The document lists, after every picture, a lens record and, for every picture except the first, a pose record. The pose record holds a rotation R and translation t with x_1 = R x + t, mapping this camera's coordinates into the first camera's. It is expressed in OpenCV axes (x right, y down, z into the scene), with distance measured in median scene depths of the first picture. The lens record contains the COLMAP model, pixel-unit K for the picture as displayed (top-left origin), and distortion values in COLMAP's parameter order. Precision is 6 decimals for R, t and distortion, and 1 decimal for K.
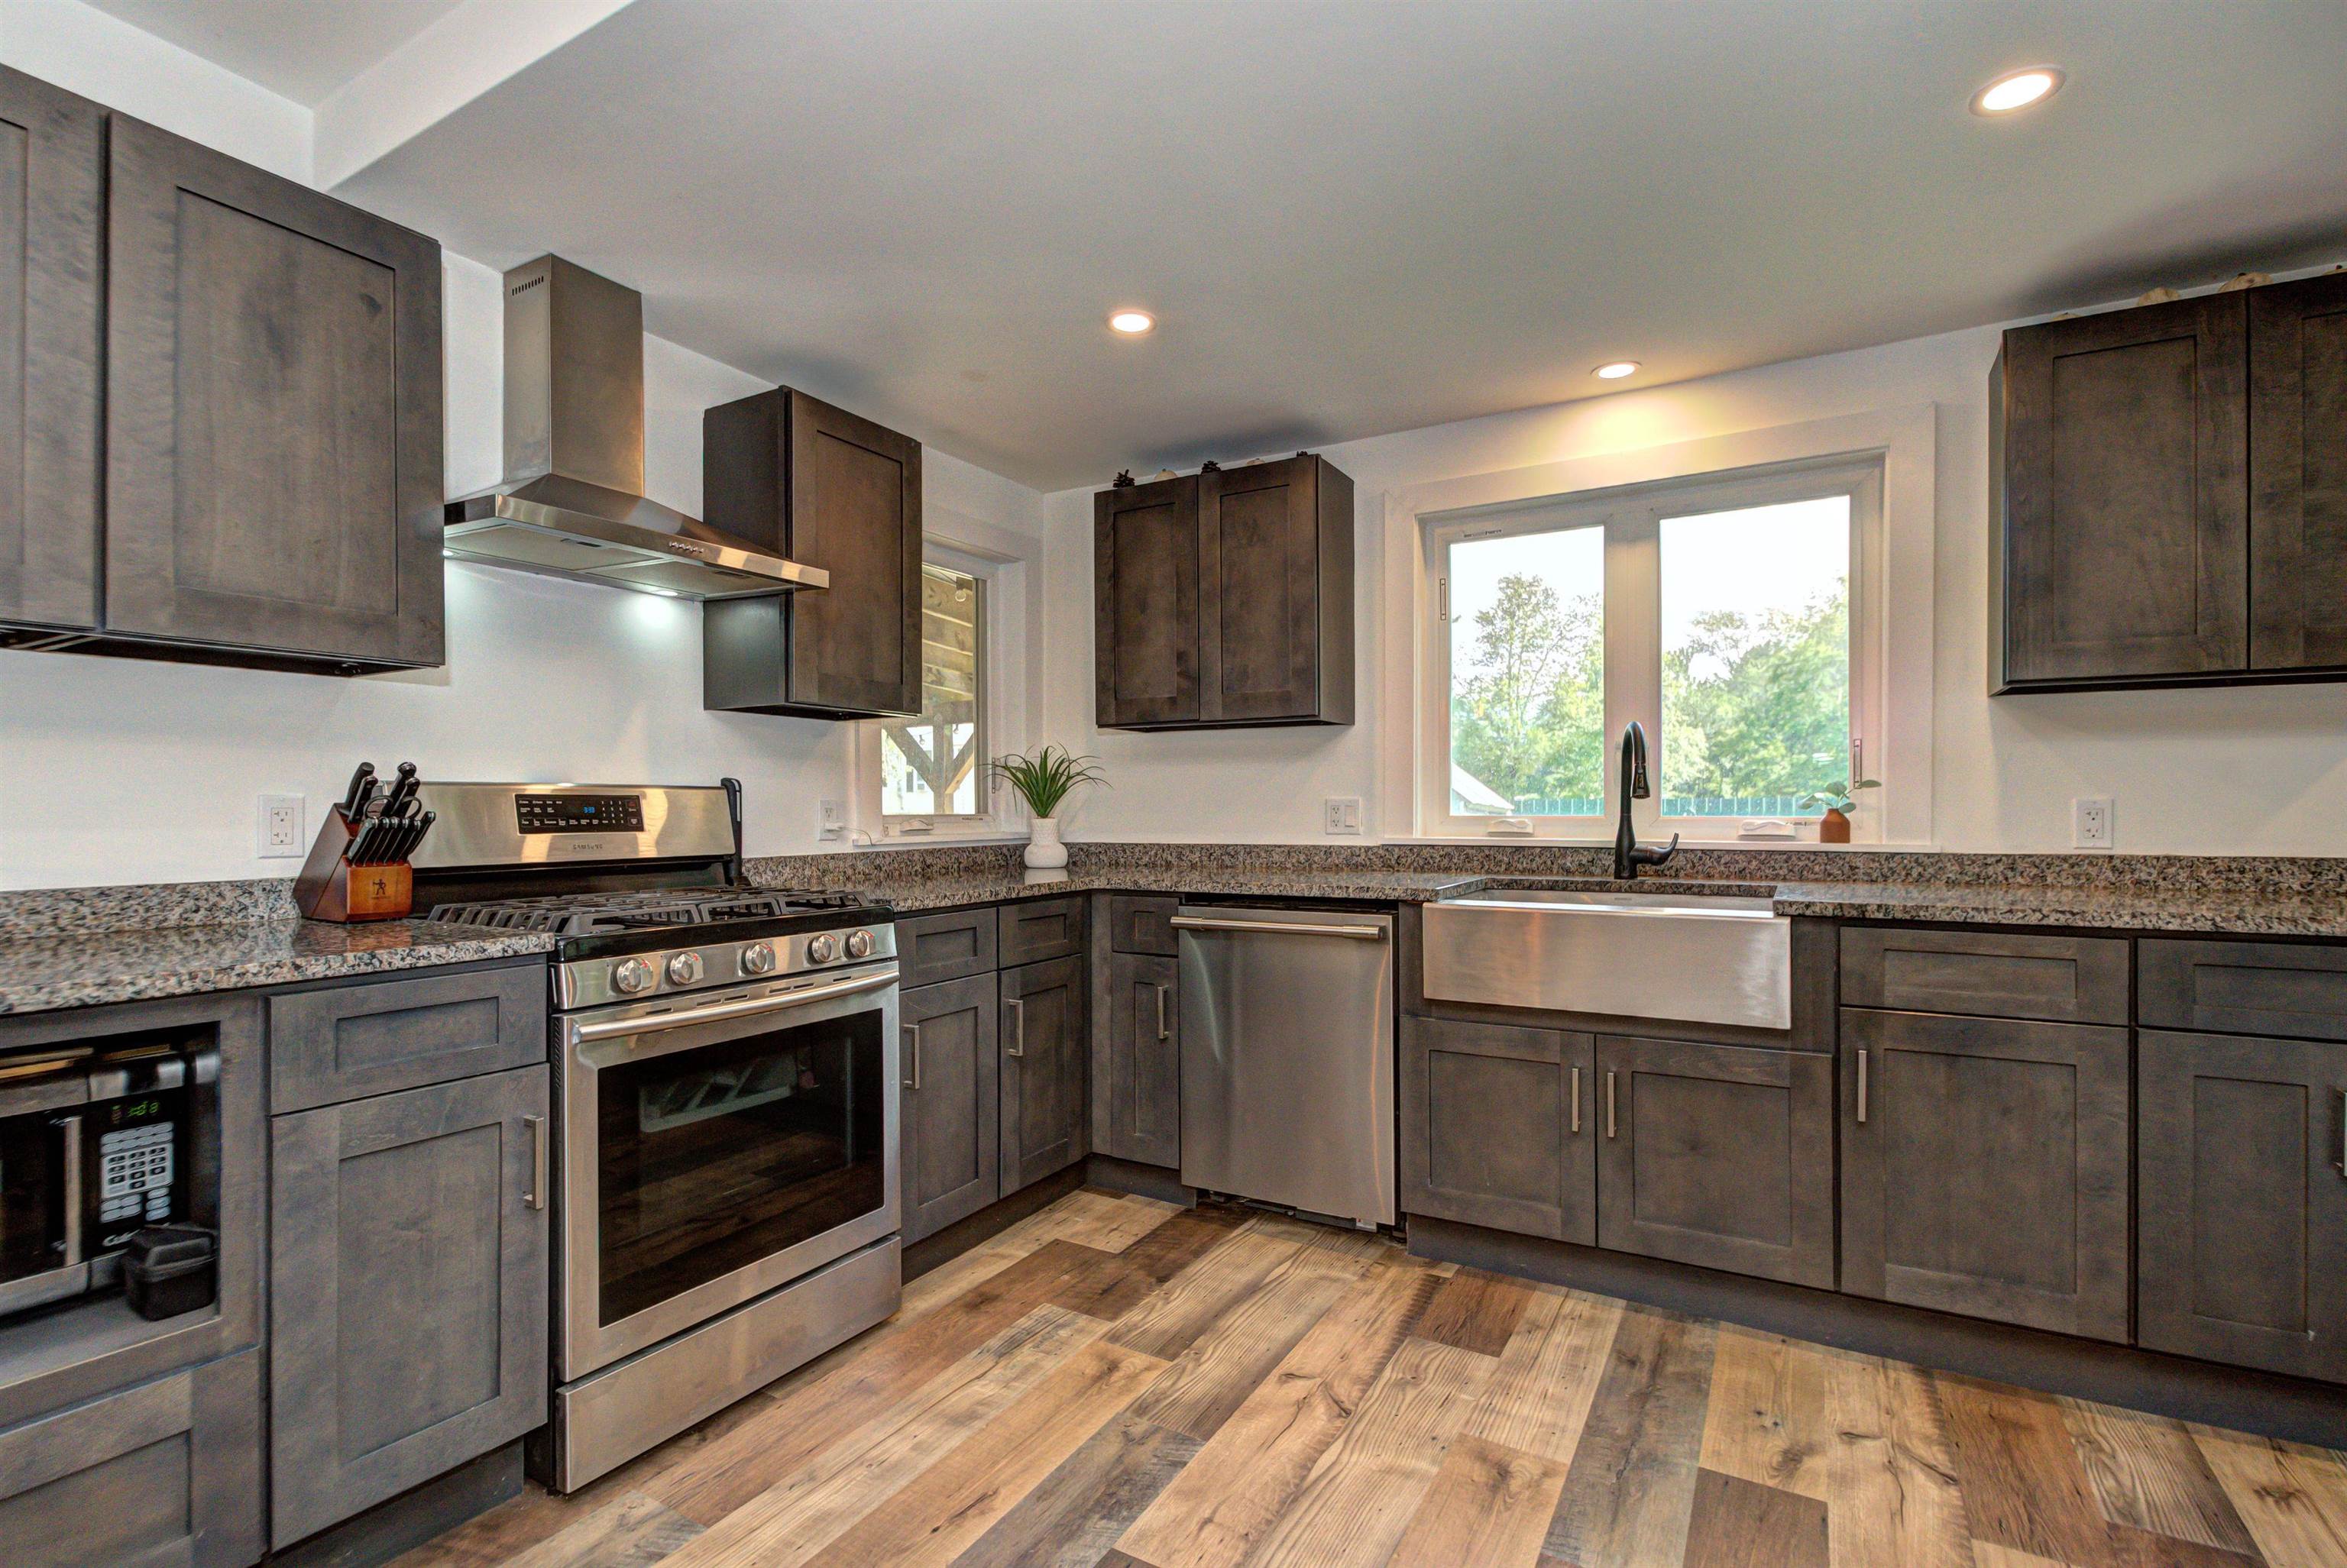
lens RADIAL K [[1099.2, 0, 1128.0], [0, 1099.2, 806.3], [0, 0, 1]] dist [-0.012742, -0.000330]
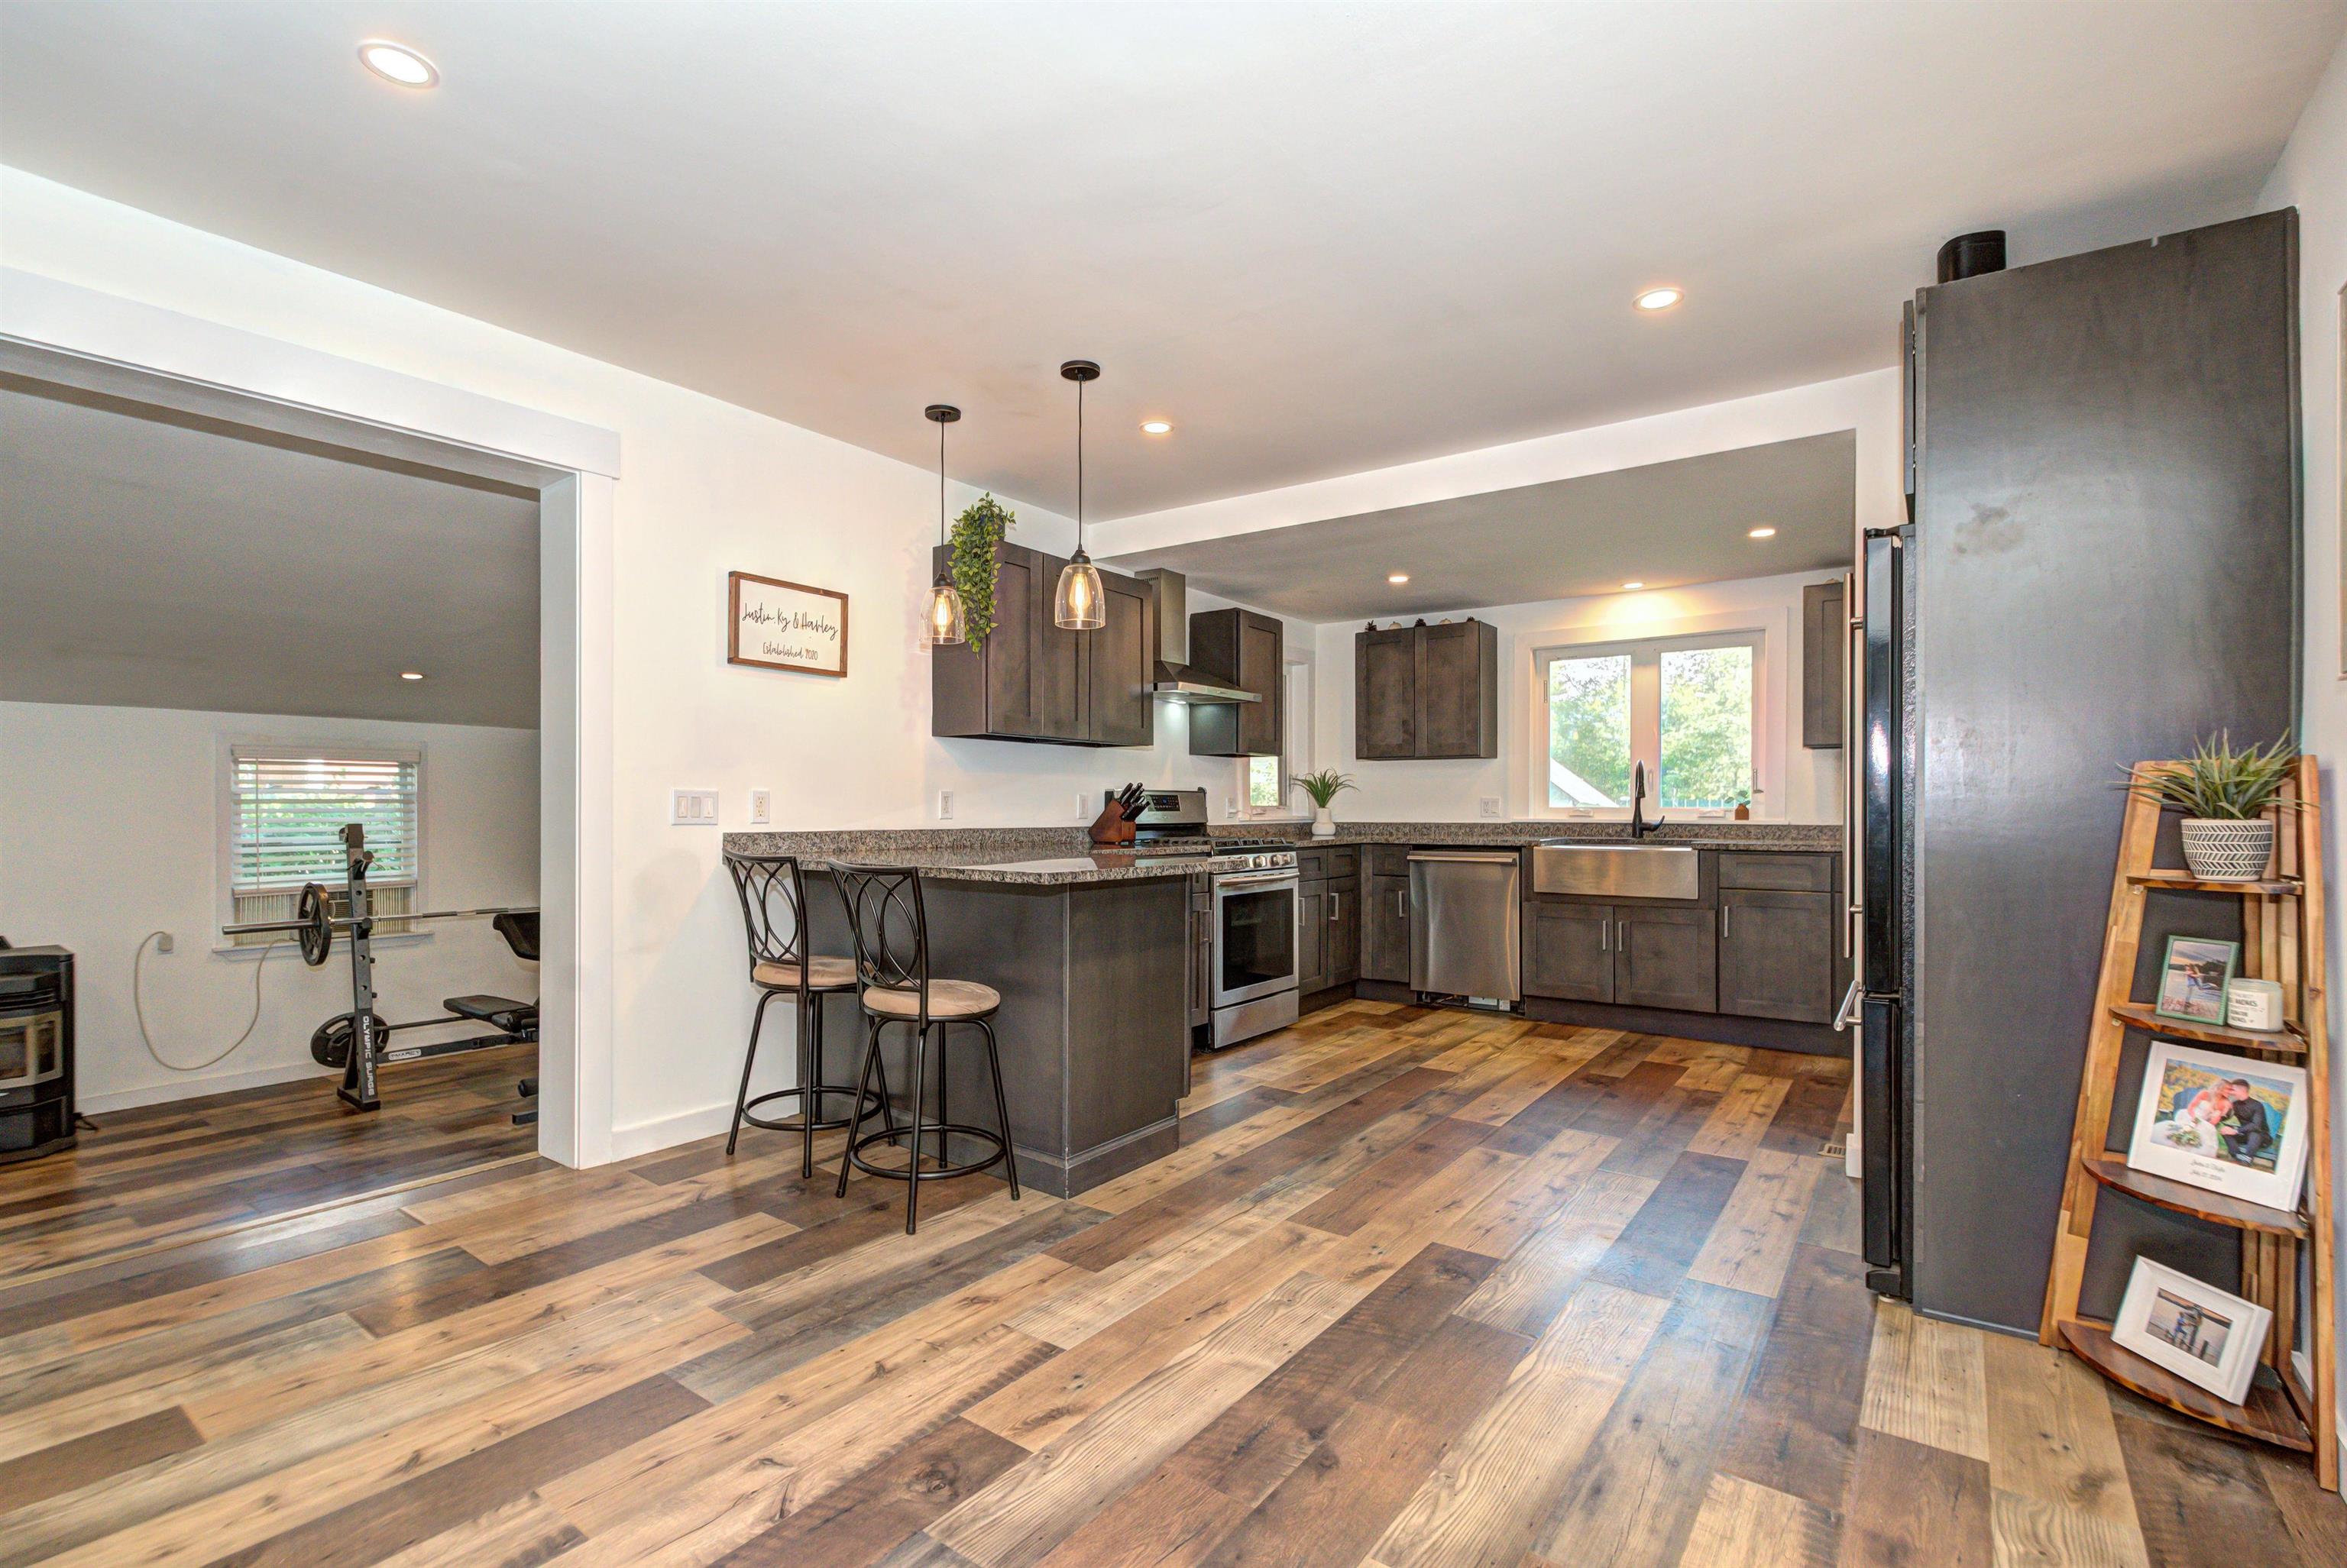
lens RADIAL K [[1071.1, 0, 1155.7], [0, 1071.1, 809.0], [0, 0, 1]] dist [-0.012510, -0.001081]
pose [[0.996557, 0.003156, -0.082854, -0.275661], [-0.002901, 0.999991, 0.003193, 0.009797], [0.082864, -0.002942, 0.996557, -1.070881]]
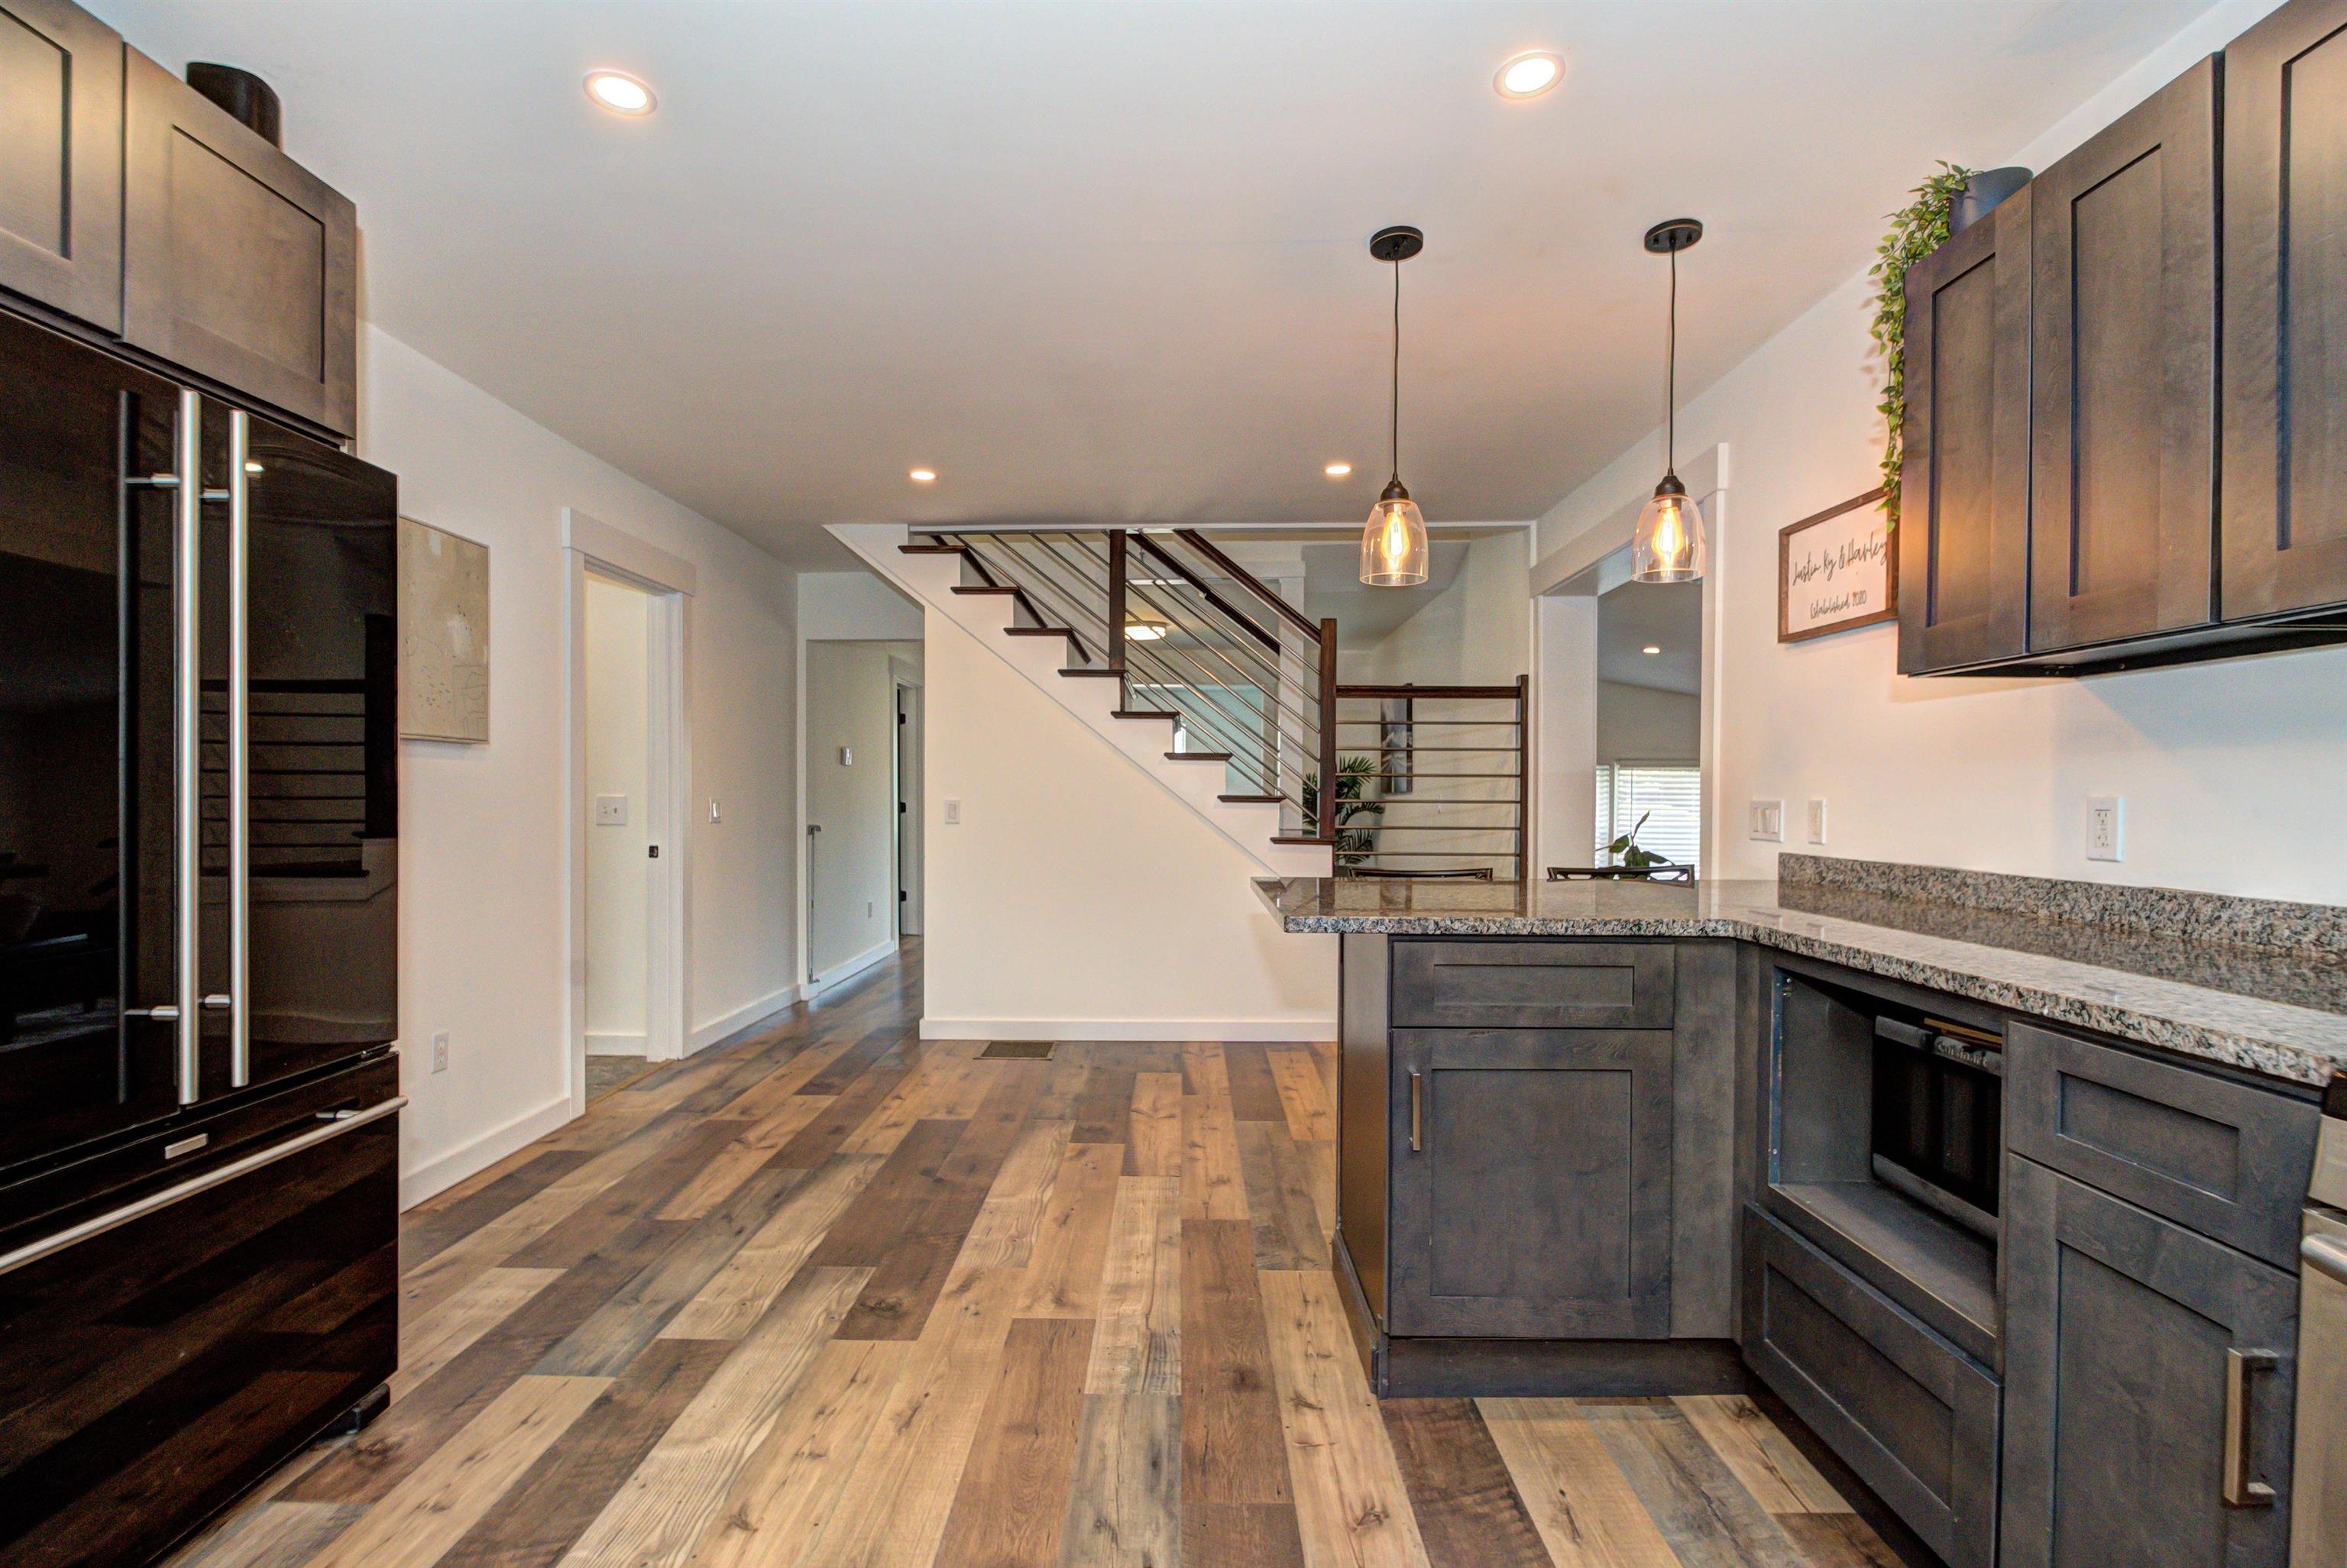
lens RADIAL K [[1071.1, 0, 1155.7], [0, 1071.1, 809.0], [0, 0, 1]] dist [-0.012510, -0.001081]
pose [[-0.862904, 0.000124, -0.505368, 0.157309], [-0.005964, 0.999928, 0.010428, -0.005960], [0.505332, 0.012012, -0.862841, 0.738518]]
